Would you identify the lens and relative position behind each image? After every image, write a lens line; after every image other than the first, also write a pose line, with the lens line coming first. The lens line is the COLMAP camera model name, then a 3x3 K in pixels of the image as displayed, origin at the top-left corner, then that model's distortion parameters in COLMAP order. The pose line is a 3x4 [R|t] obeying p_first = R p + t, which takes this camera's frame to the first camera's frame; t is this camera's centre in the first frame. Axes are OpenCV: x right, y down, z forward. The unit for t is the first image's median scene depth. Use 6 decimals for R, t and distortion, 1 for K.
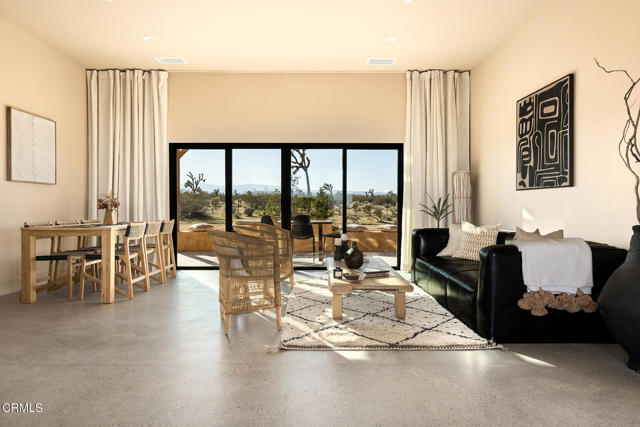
lens RADIAL K [[427.0, 0, 320.0], [0, 427.0, 213.5], [0, 0, 1]] dist [0.003548, 0.001382]
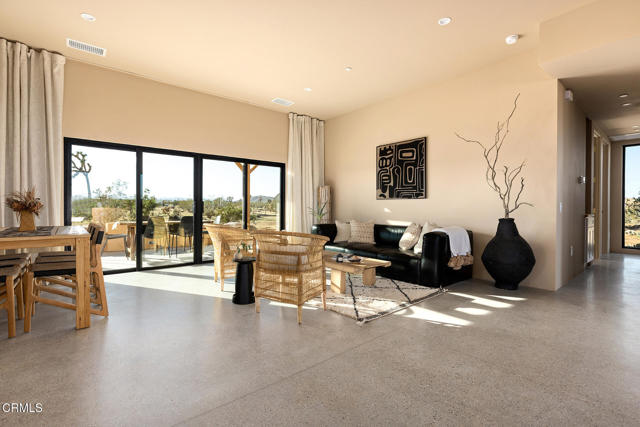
lens RADIAL K [[297.8, 0, 320.8], [0, 297.8, 210.3], [0, 0, 1]] dist [-0.001520, 0.000053]
pose [[0.767018, -0.001287, 0.641624, -0.462836], [0.007694, 0.999945, -0.007191, -0.005125], [-0.641580, 0.010452, 0.766985, 0.247503]]
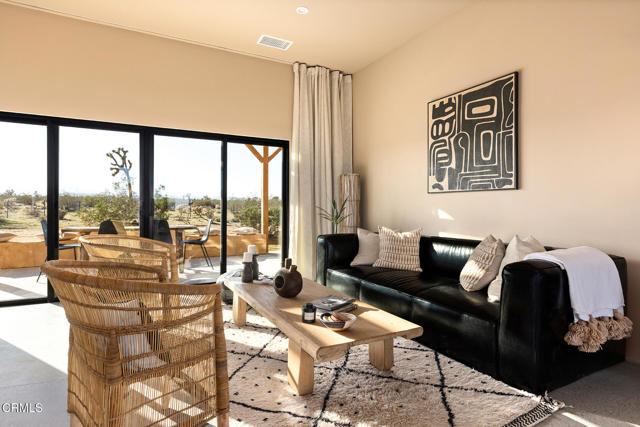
lens RADIAL K [[350.1, 0, 320.1], [0, 350.1, 209.6], [0, 0, 1]] dist [0.005250, -0.000295]
pose [[0.883765, 0.000937, 0.467929, -0.134797], [0.005734, 0.999901, -0.012831, -0.008150], [-0.467895, 0.014022, 0.883673, 0.411776]]
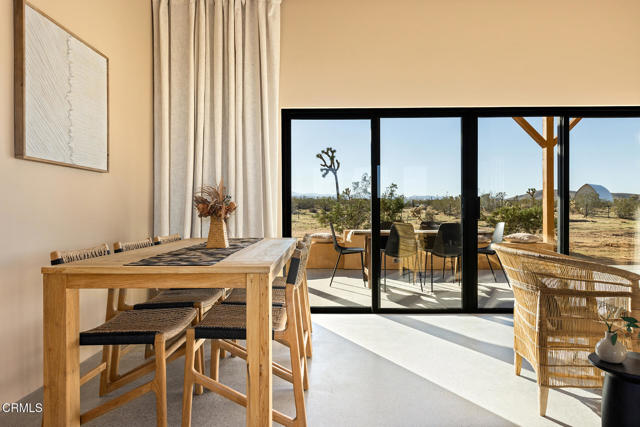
lens RADIAL K [[403.2, 0, 318.6], [0, 403.2, 212.0], [0, 0, 1]] dist [0.006353, 0.000388]
pose [[0.999761, -0.004436, -0.021418, -0.390802], [0.004188, 0.999924, -0.011635, -0.011471], [0.021468, 0.011542, 0.999703, 0.566314]]
